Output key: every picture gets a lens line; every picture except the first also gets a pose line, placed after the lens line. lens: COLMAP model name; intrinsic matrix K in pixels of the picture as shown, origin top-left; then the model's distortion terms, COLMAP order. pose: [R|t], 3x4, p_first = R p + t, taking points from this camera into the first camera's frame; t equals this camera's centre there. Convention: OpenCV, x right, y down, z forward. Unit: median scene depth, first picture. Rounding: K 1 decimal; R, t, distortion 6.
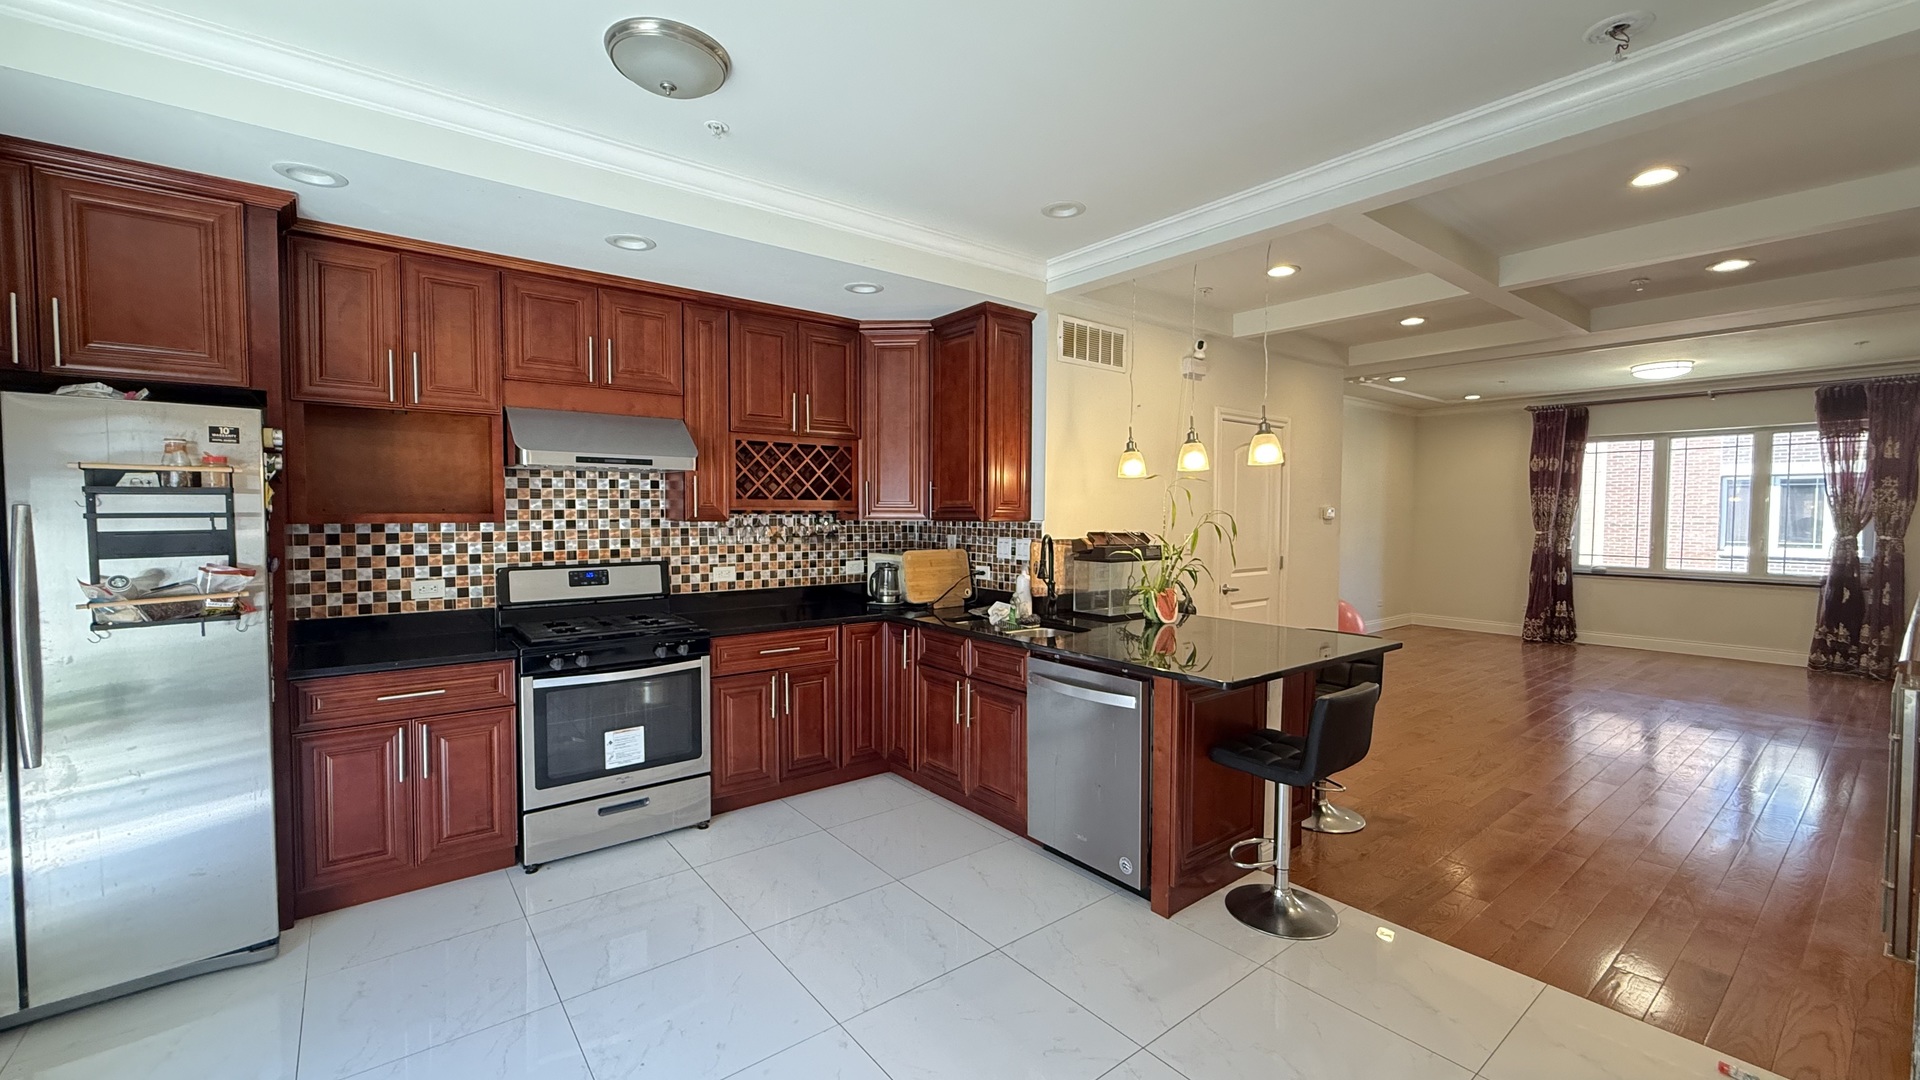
lens RADIAL K [[769.0, 0, 960.9], [0, 769.0, 538.8], [0, 0, 1]] dist [0.000247, -0.000329]
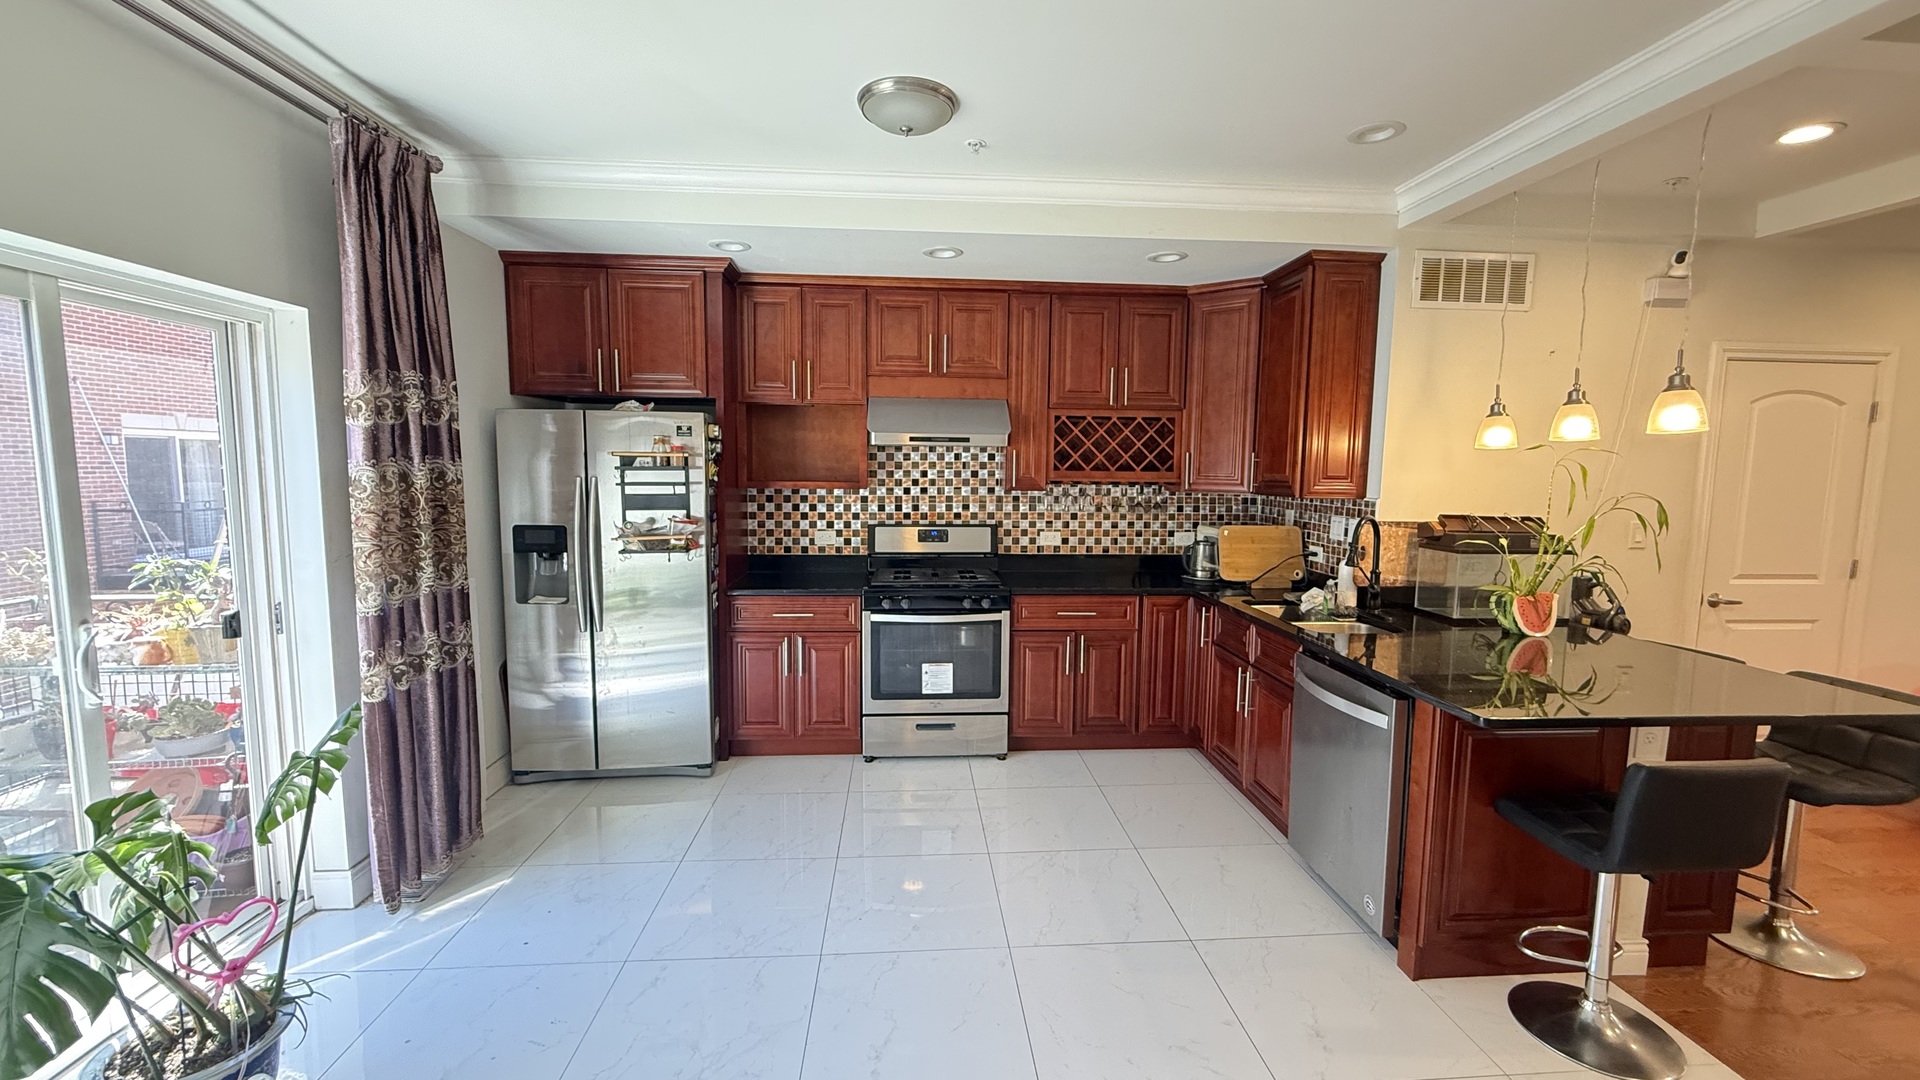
lens RADIAL K [[769.0, 0, 954.0], [0, 769.0, 538.3], [0, 0, 1]] dist [0.000247, -0.000329]
pose [[0.823851, 0.059856, -0.563637, 0.232141], [-0.028909, 0.997552, 0.063681, -0.023761], [0.566069, -0.036169, 0.823564, 0.027783]]
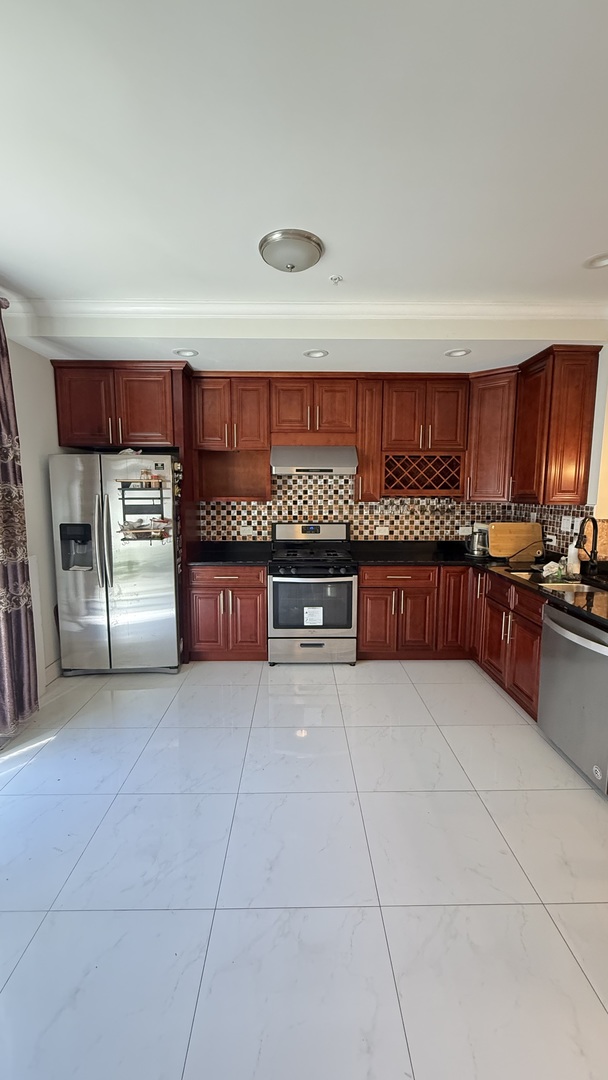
lens RADIAL K [[432.6, 0, 300.4], [0, 432.6, 539.8], [0, 0, 1]] dist [0.000247, -0.000329]
pose [[0.789895, 0.069114, -0.609335, 0.188083], [-0.022433, 0.996220, 0.083916, -0.016685], [0.612832, -0.052616, 0.788460, 0.102445]]
